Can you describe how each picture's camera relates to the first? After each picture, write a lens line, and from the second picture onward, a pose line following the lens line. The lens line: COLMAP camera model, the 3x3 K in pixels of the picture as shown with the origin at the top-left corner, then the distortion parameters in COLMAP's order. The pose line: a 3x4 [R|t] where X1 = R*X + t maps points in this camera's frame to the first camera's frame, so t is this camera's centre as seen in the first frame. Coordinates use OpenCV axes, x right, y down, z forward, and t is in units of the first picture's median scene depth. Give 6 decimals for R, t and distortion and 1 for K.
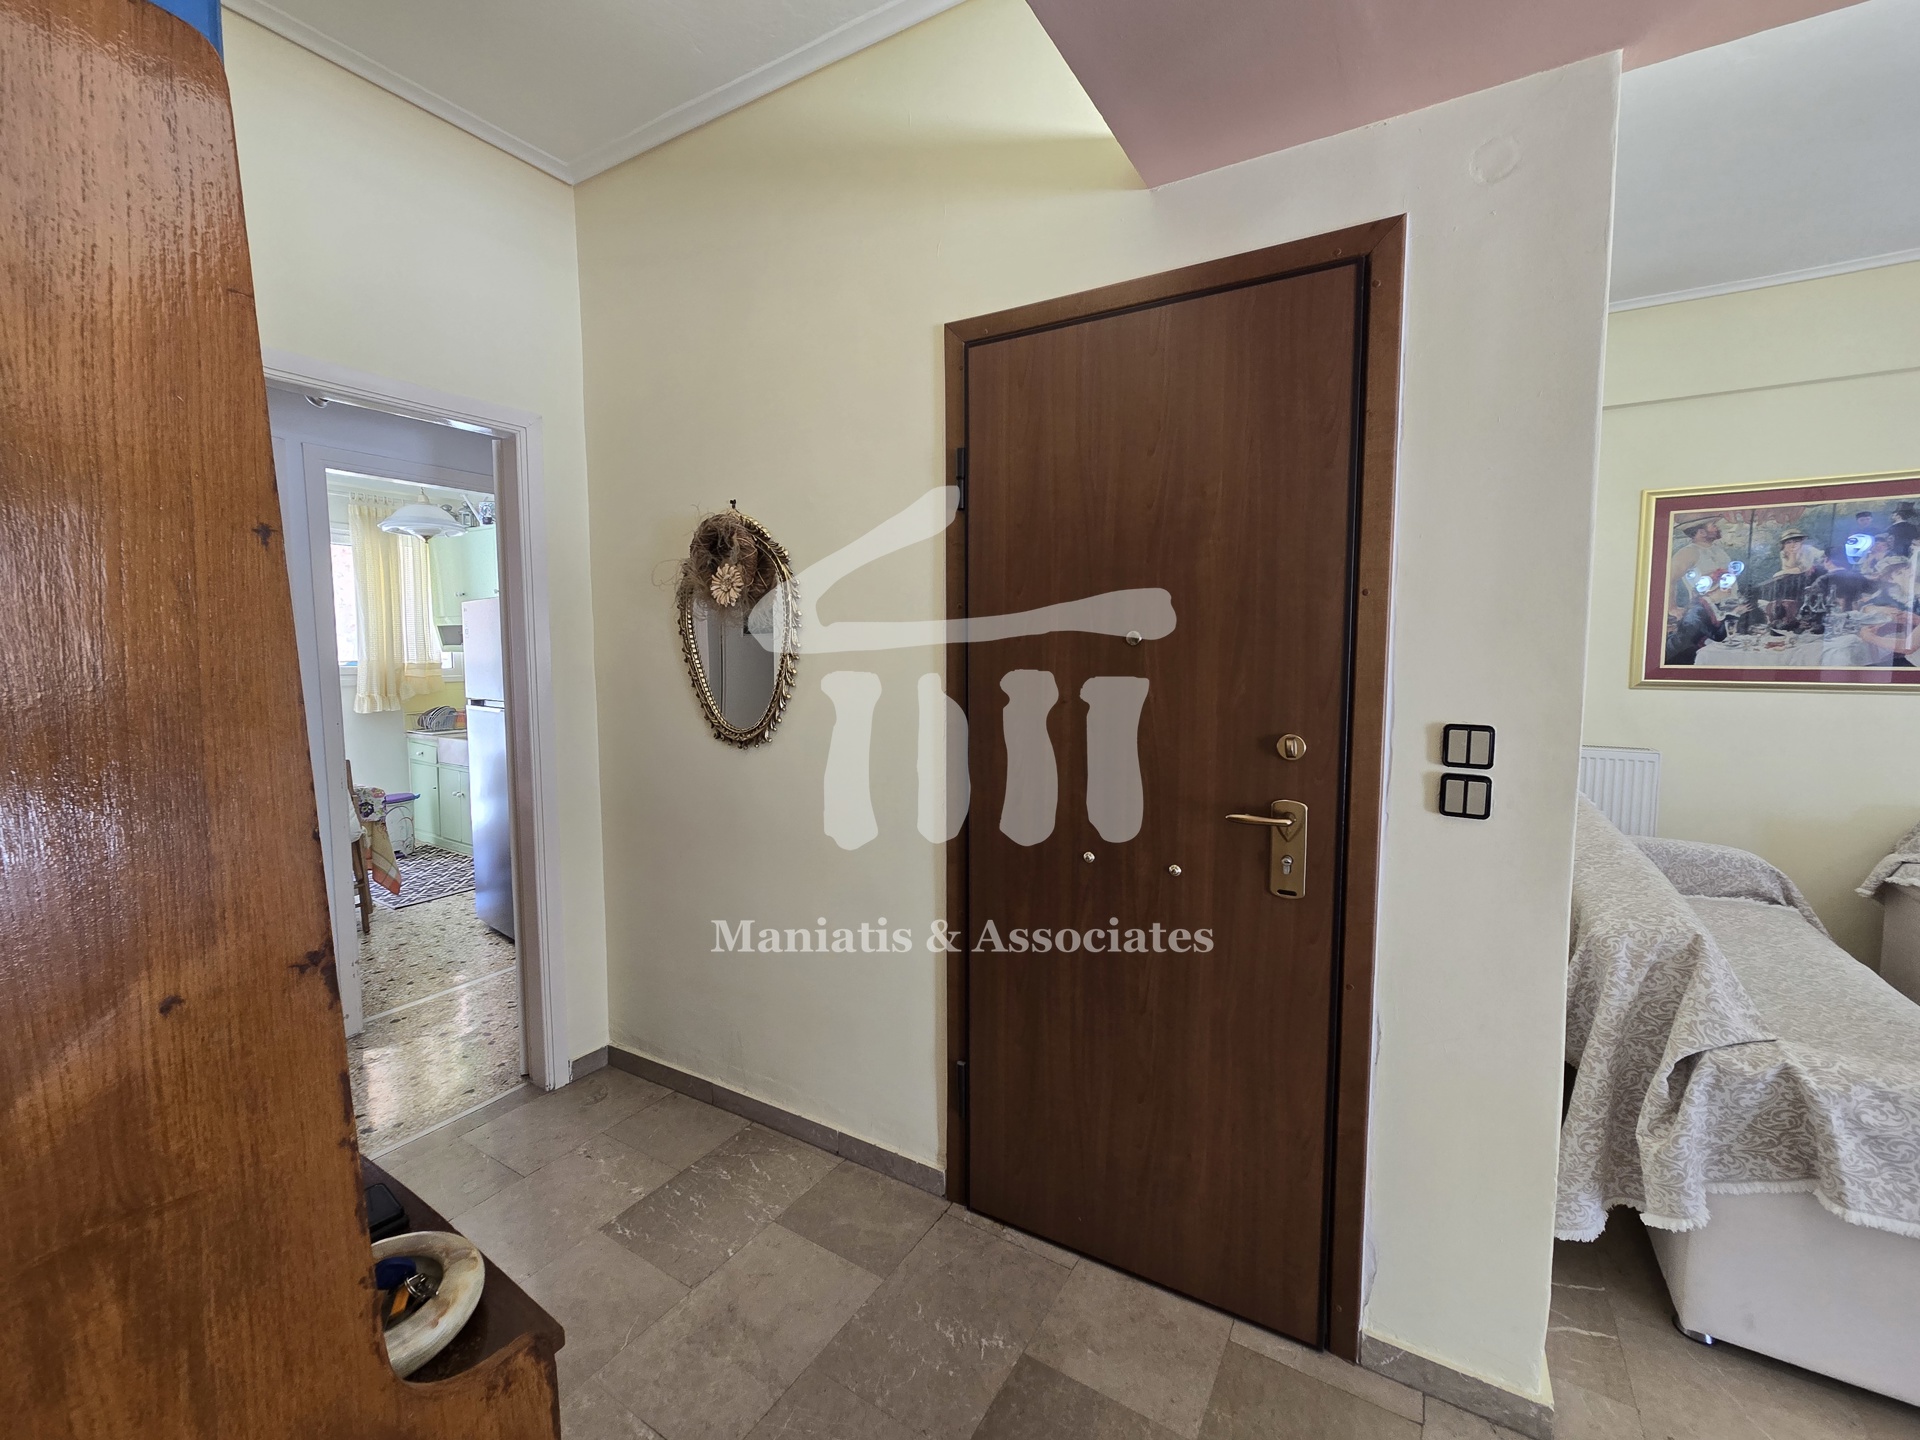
lens RADIAL K [[785.8, 0, 961.8], [0, 785.8, 709.3], [0, 0, 1]] dist [-0.000809, -0.000295]
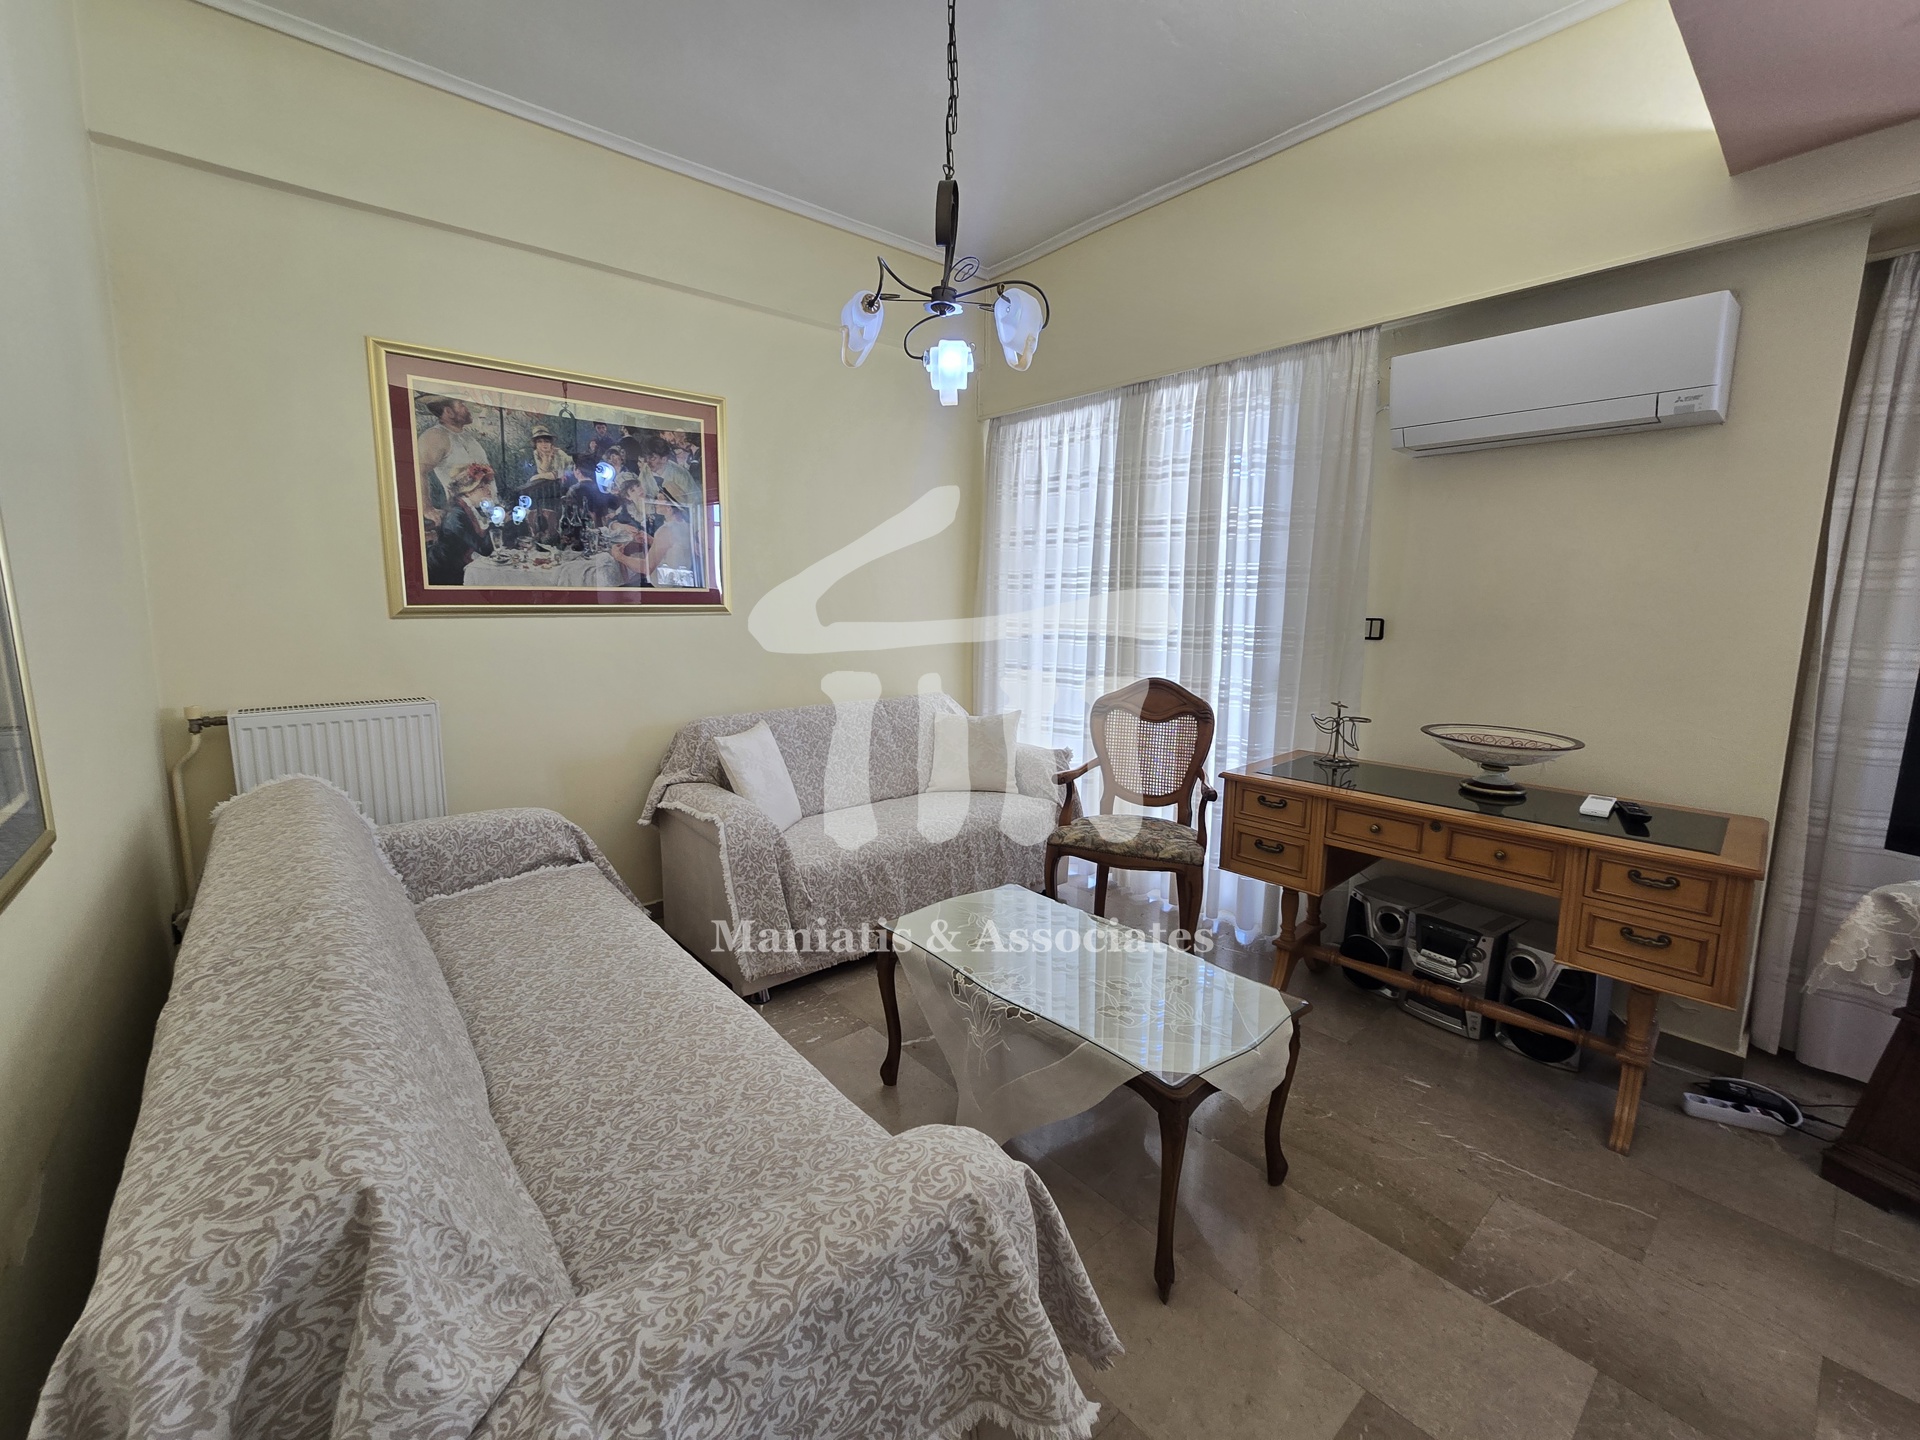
lens RADIAL K [[780.3, 0, 935.8], [0, 780.3, 697.3], [0, 0, 1]] dist [-0.000266, 0.000068]
pose [[0.337653, -0.121198, 0.933435, 1.155870], [0.070994, 0.992130, 0.103138, 0.026109], [-0.938590, 0.031444, 0.343600, 0.964707]]
